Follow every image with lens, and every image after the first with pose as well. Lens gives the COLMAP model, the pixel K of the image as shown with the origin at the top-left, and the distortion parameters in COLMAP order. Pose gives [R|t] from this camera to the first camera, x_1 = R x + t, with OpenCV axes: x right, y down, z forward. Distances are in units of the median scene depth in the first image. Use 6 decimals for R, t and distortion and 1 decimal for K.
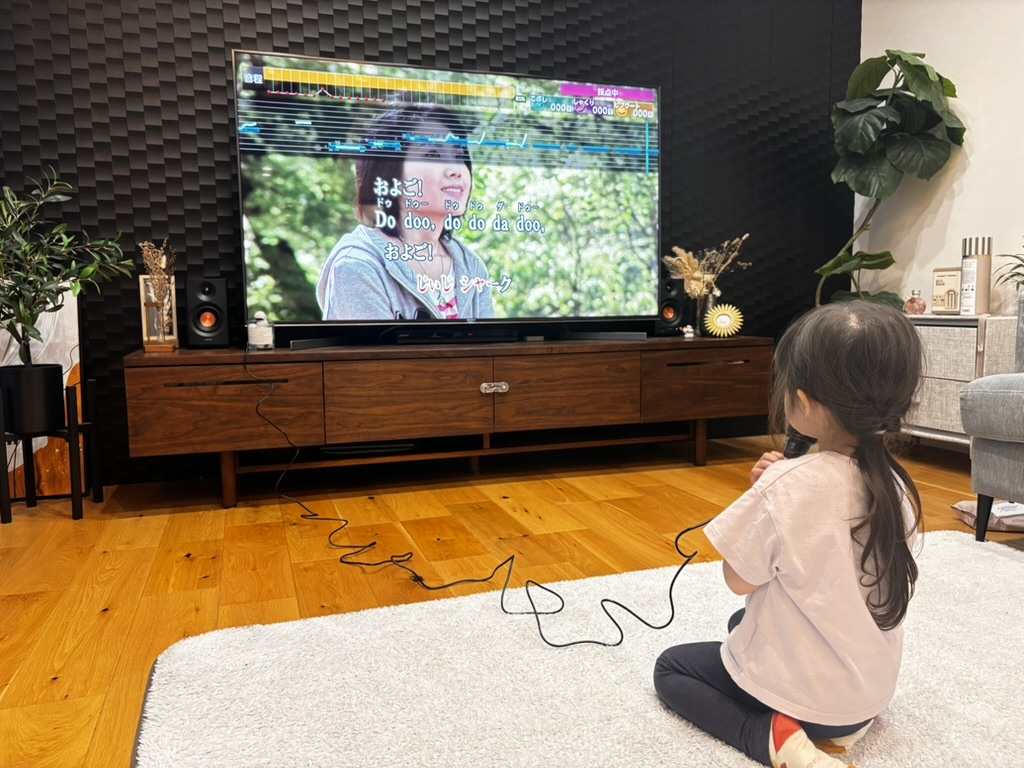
lens RADIAL K [[781.9, 0, 519.3], [0, 781.9, 384.3], [0, 0, 1]] dist [0.086060, -0.193484]
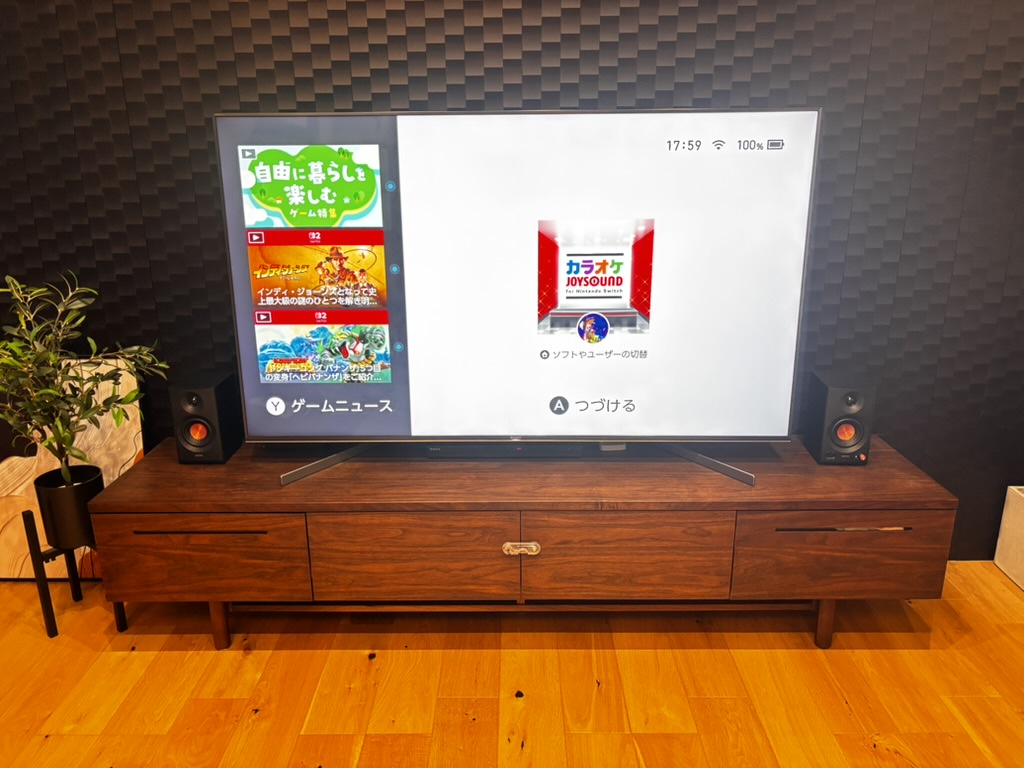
lens RADIAL K [[784.4, 0, 510.0], [0, 784.4, 389.1], [0, 0, 1]] dist [0.034291, -0.050818]
pose [[0.941550, 0.097922, -0.322326, 0.201564], [-0.036054, 0.980616, 0.192591, -0.313474], [0.334937, -0.169714, 0.926830, 0.313510]]
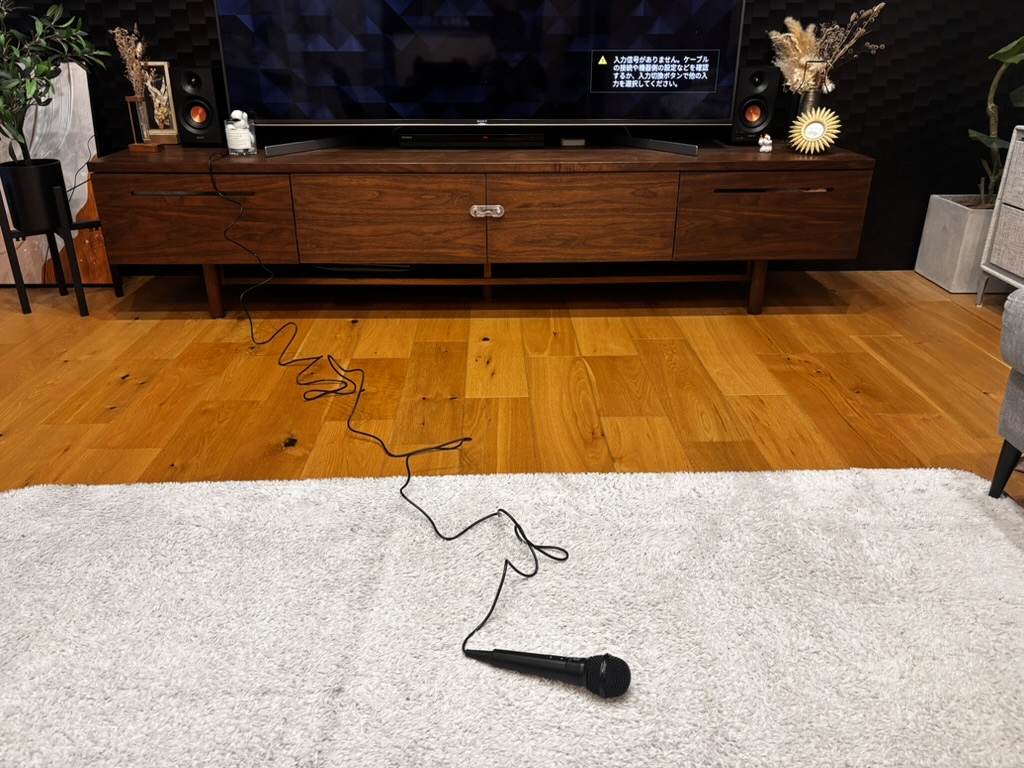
lens RADIAL K [[784.4, 0, 510.0], [0, 784.4, 389.1], [0, 0, 1]] dist [0.034291, -0.050818]
pose [[0.951696, 0.135129, -0.275706, 0.268566], [-0.041664, 0.946477, 0.320070, -0.091789], [0.304201, -0.293122, 0.906389, 0.172738]]
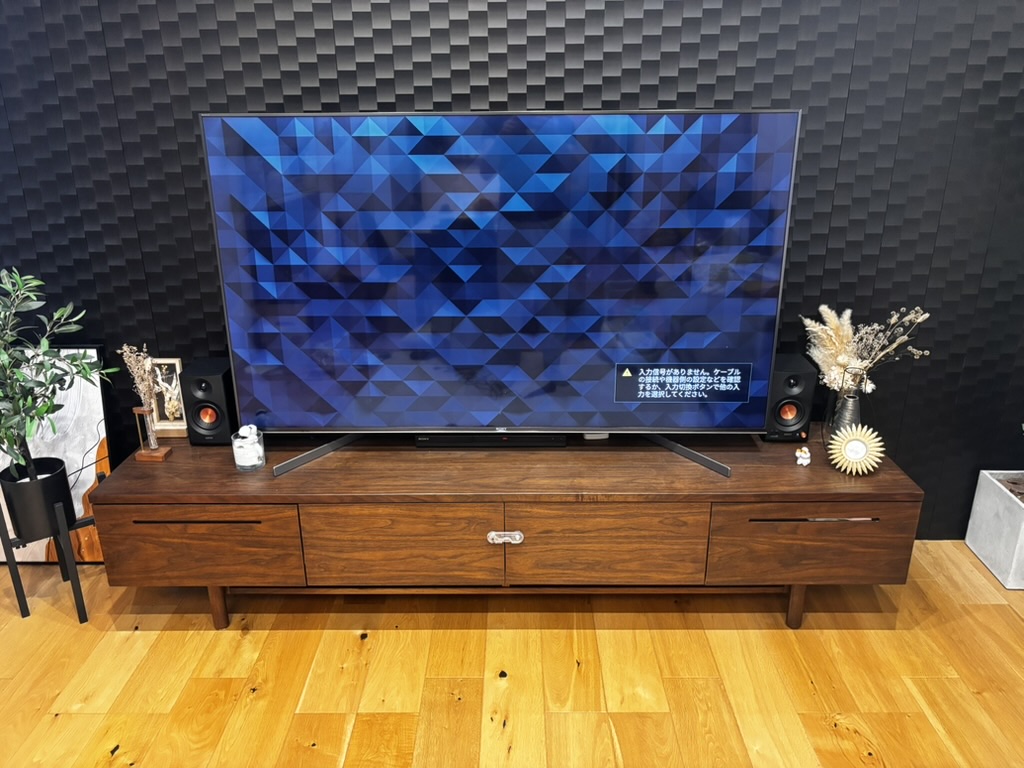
lens RADIAL K [[784.4, 0, 510.0], [0, 784.4, 389.1], [0, 0, 1]] dist [0.034291, -0.050818]
pose [[0.941500, 0.118093, -0.315646, 0.220579], [-0.036587, 0.966877, 0.252608, -0.365153], [0.335022, -0.226282, 0.914635, 0.304701]]
